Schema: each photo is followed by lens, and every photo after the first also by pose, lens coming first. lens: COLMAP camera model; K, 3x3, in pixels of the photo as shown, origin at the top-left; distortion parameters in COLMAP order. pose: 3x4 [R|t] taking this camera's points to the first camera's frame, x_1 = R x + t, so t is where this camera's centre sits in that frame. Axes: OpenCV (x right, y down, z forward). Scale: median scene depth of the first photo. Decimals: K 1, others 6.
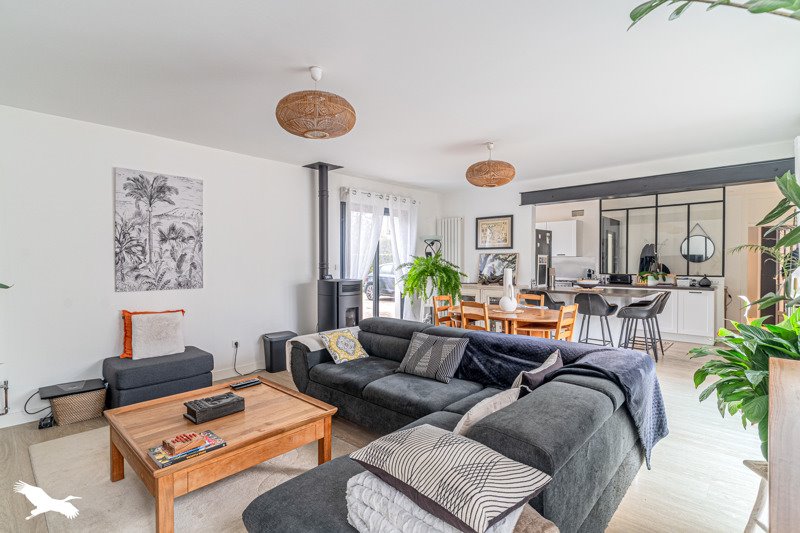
lens RADIAL K [[387.4, 0, 400.5], [0, 387.4, 267.0], [0, 0, 1]] dist [-0.017616, 0.000518]
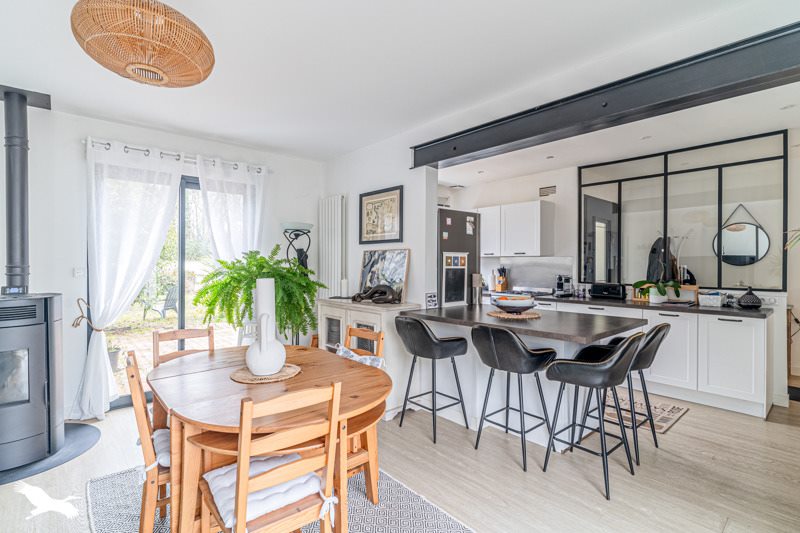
lens RADIAL K [[387.4, 0, 399.4], [0, 387.4, 265.3], [0, 0, 1]] dist [-0.017616, 0.000518]
pose [[0.995872, 0.003012, -0.090719, 0.321634], [-0.003929, 0.999943, -0.009931, -0.004857], [0.090684, 0.010246, 0.995827, 0.381122]]
